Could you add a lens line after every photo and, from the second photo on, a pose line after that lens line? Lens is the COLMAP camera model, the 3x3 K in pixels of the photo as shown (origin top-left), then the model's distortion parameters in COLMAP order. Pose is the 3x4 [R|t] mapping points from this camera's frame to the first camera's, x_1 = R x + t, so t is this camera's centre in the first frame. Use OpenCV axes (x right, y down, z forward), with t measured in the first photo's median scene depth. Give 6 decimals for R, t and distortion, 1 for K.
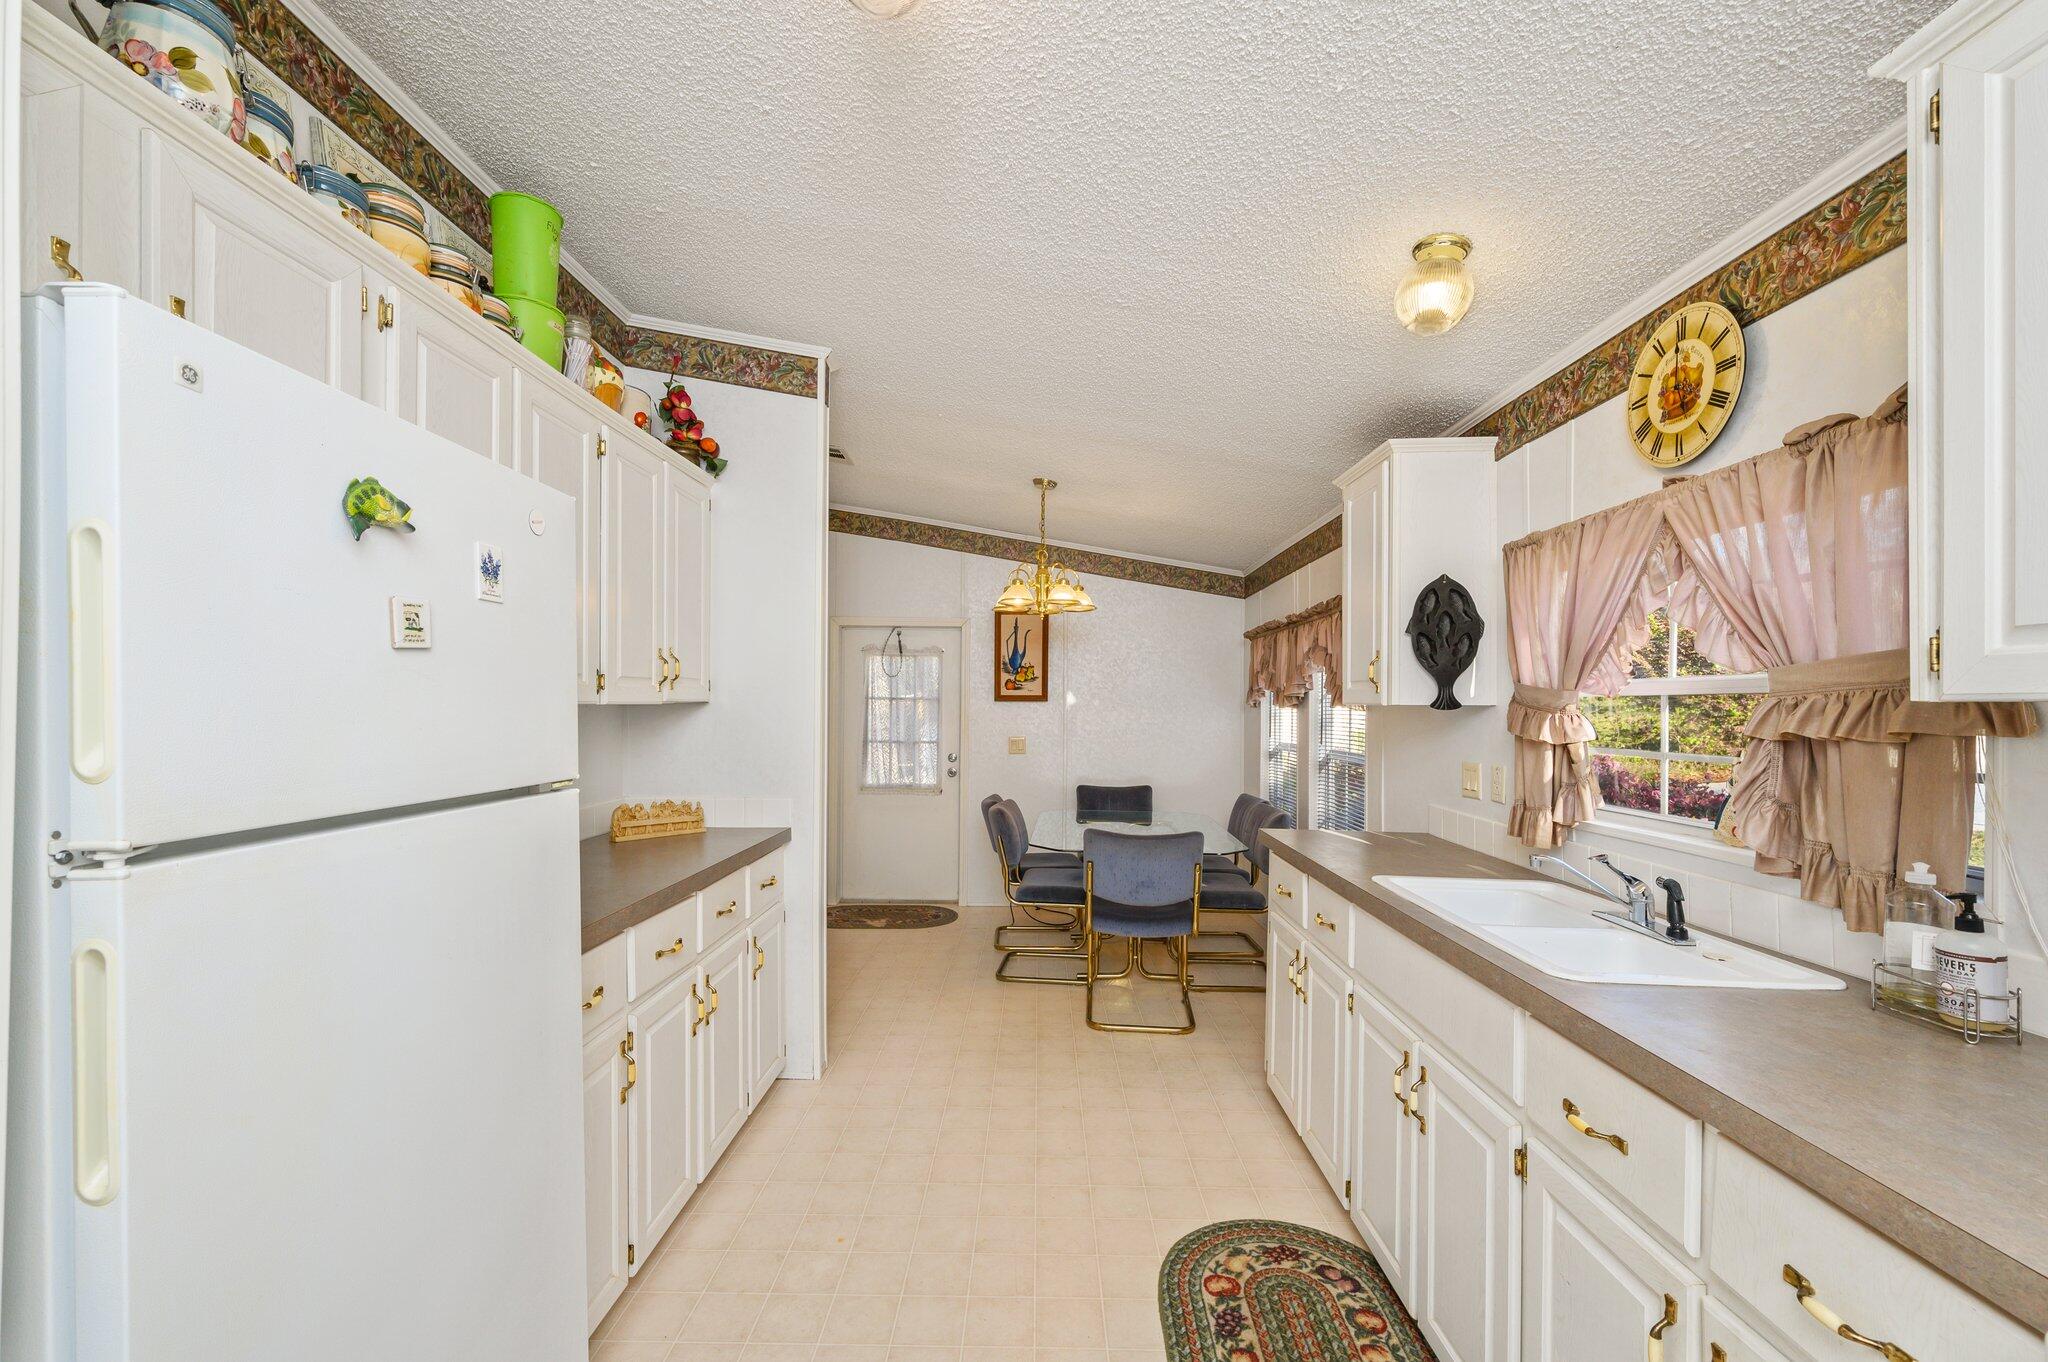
lens RADIAL K [[850.0, 0, 1024.6], [0, 850.0, 701.8], [0, 0, 1]] dist [-0.001634, -0.000199]
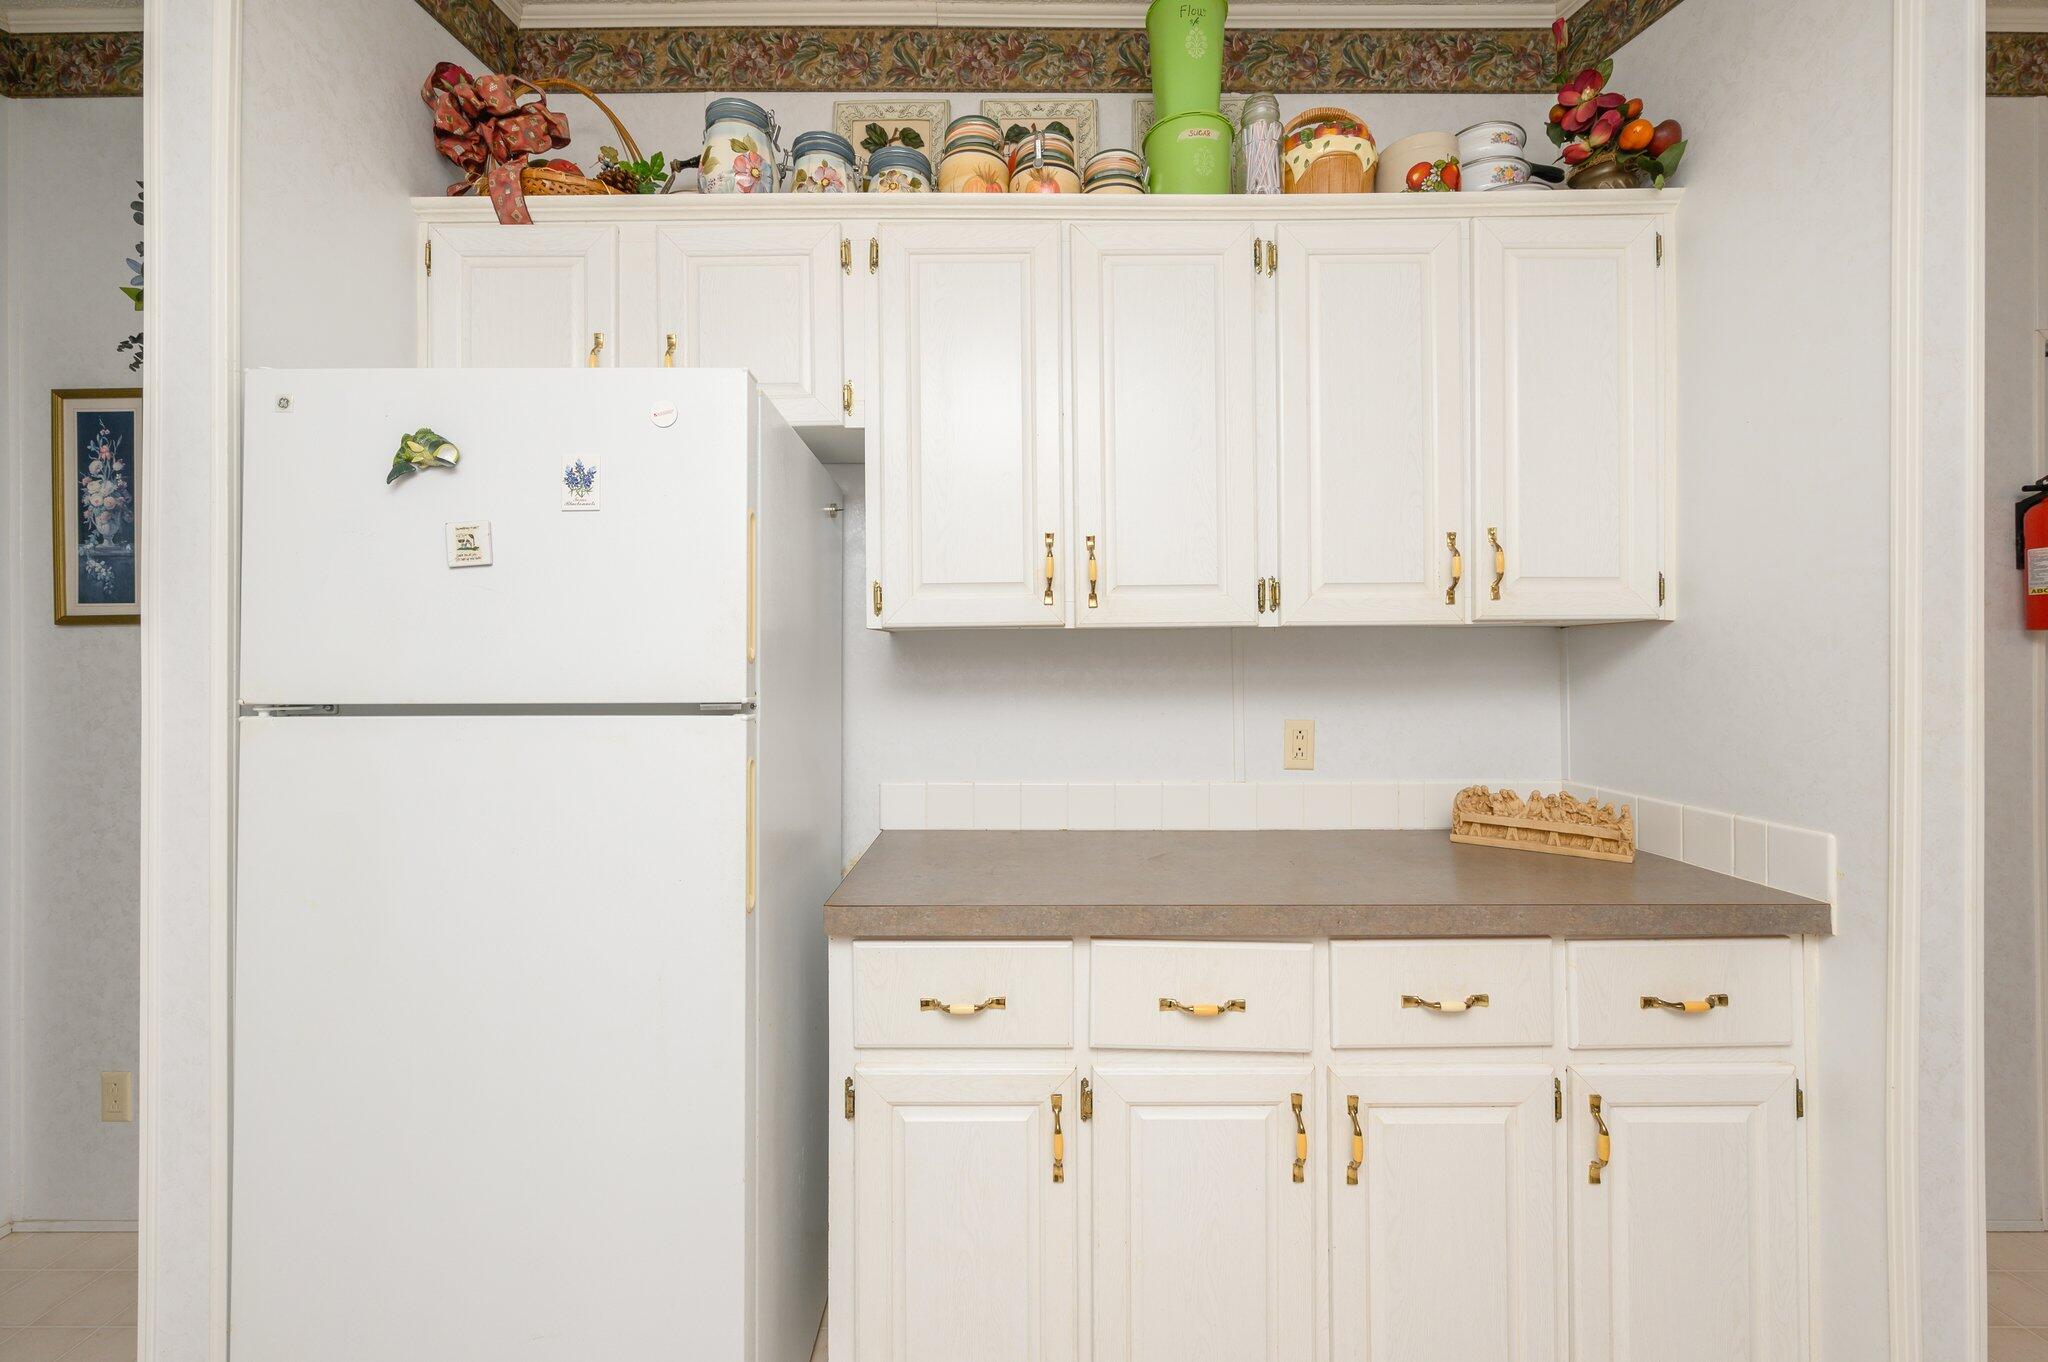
lens RADIAL K [[838.0, 0, 1023.5], [0, 838.0, 665.8], [0, 0, 1]] dist [-0.005167, -0.000308]
pose [[0.012907, -0.006678, -0.999894, 0.223855], [0.009527, 0.999933, -0.006555, 0.046772], [0.999871, -0.009441, 0.012969, 0.947020]]
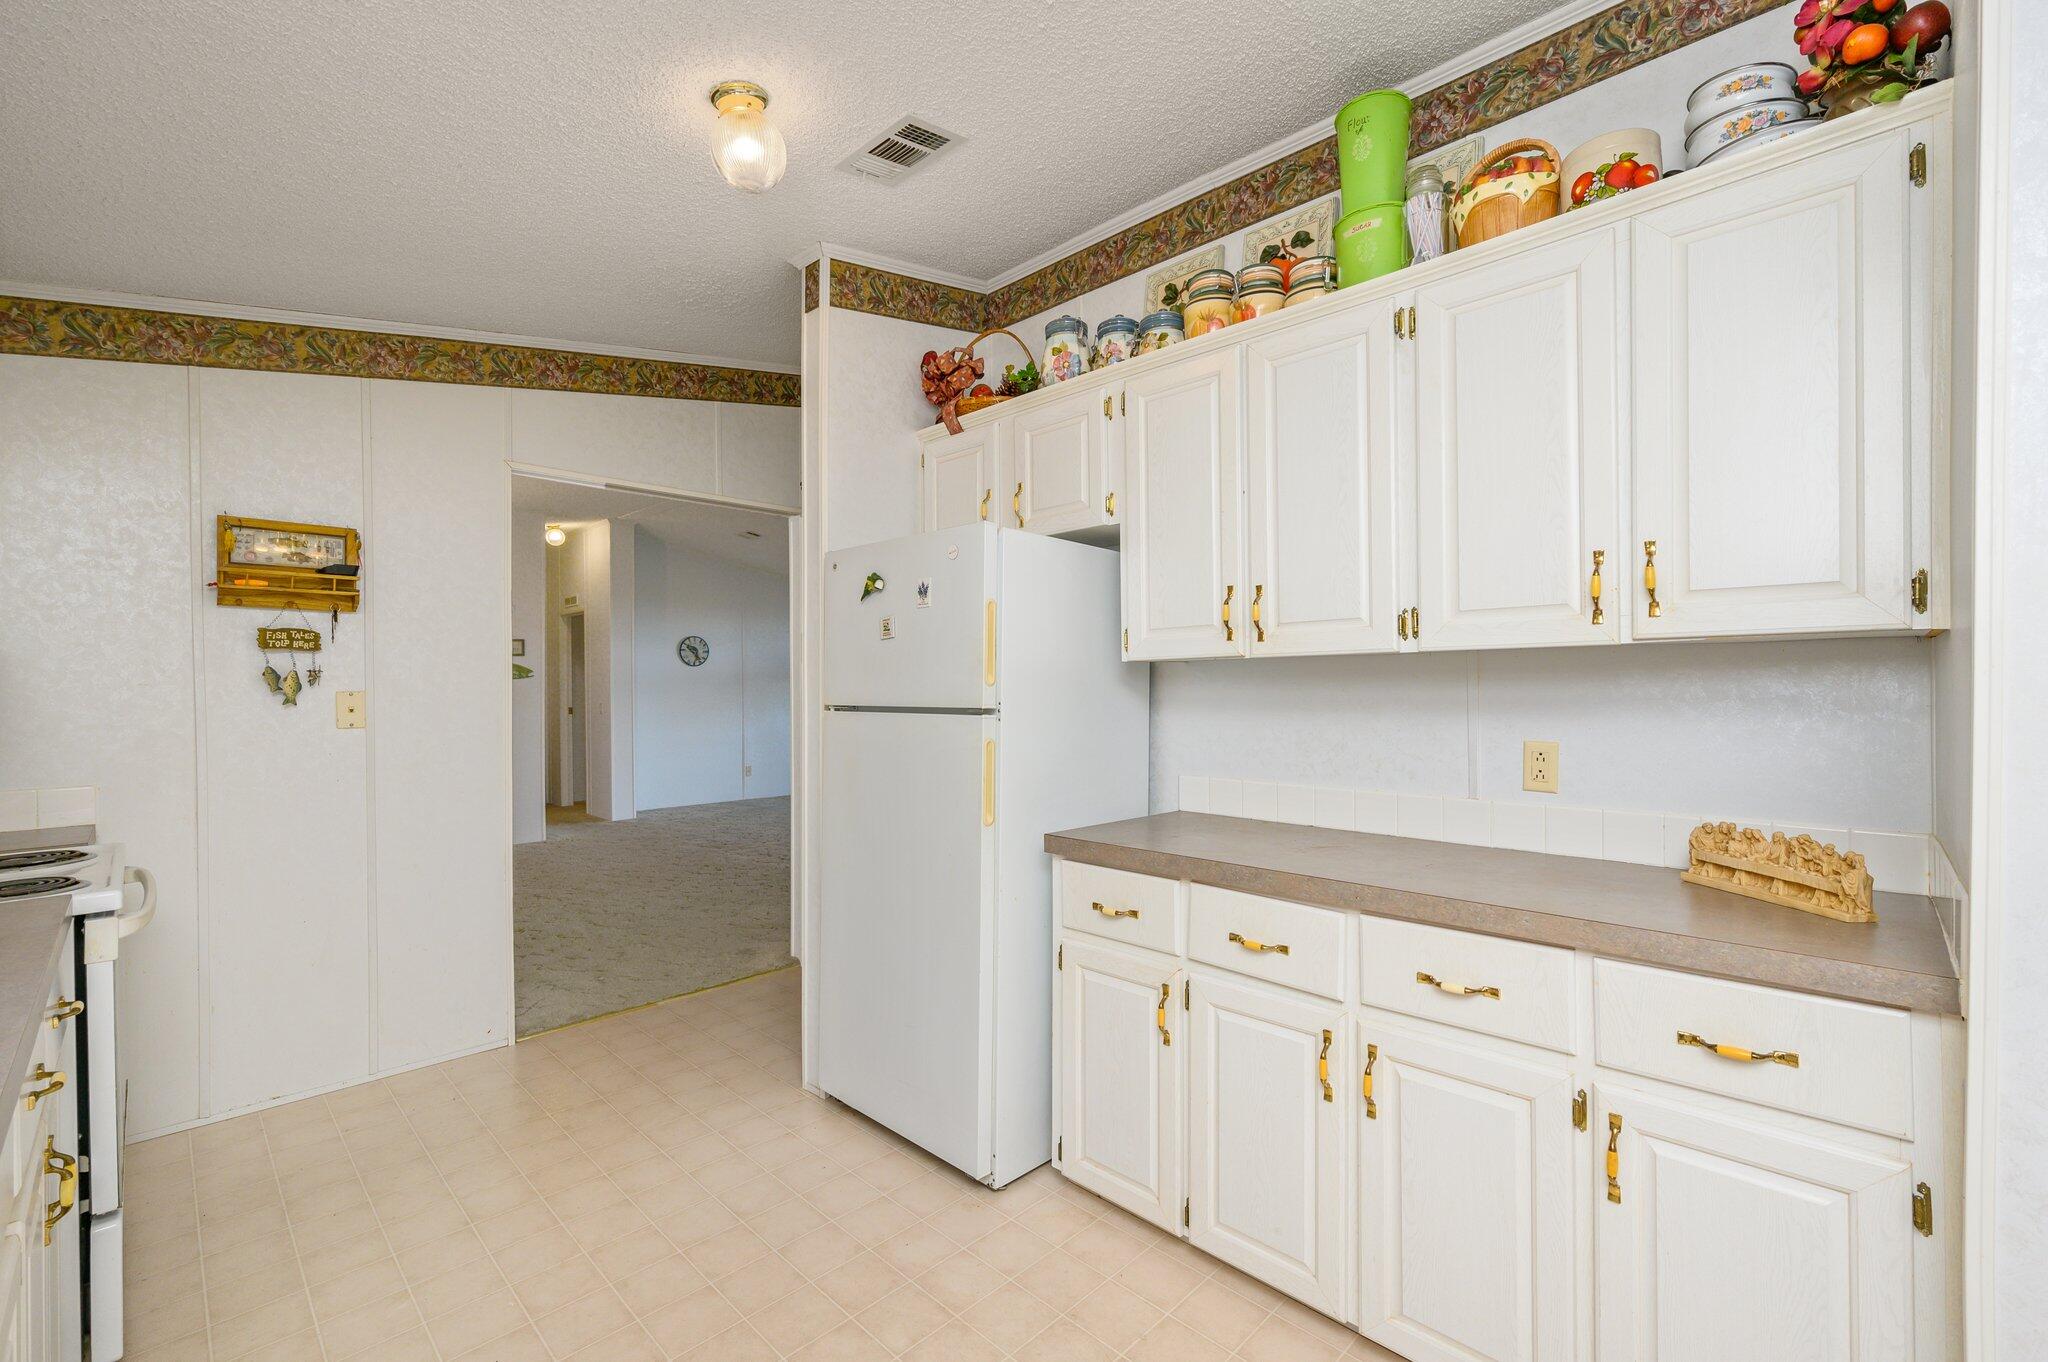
lens RADIAL K [[860.1, 0, 1001.6], [0, 860.1, 693.3], [0, 0, 1]] dist [-0.008471, 0.000025]
pose [[-0.697141, -0.001505, -0.716932, 0.403989], [0.003145, 0.999982, -0.005158, 0.054221], [0.716927, -0.005851, -0.697124, 1.562568]]
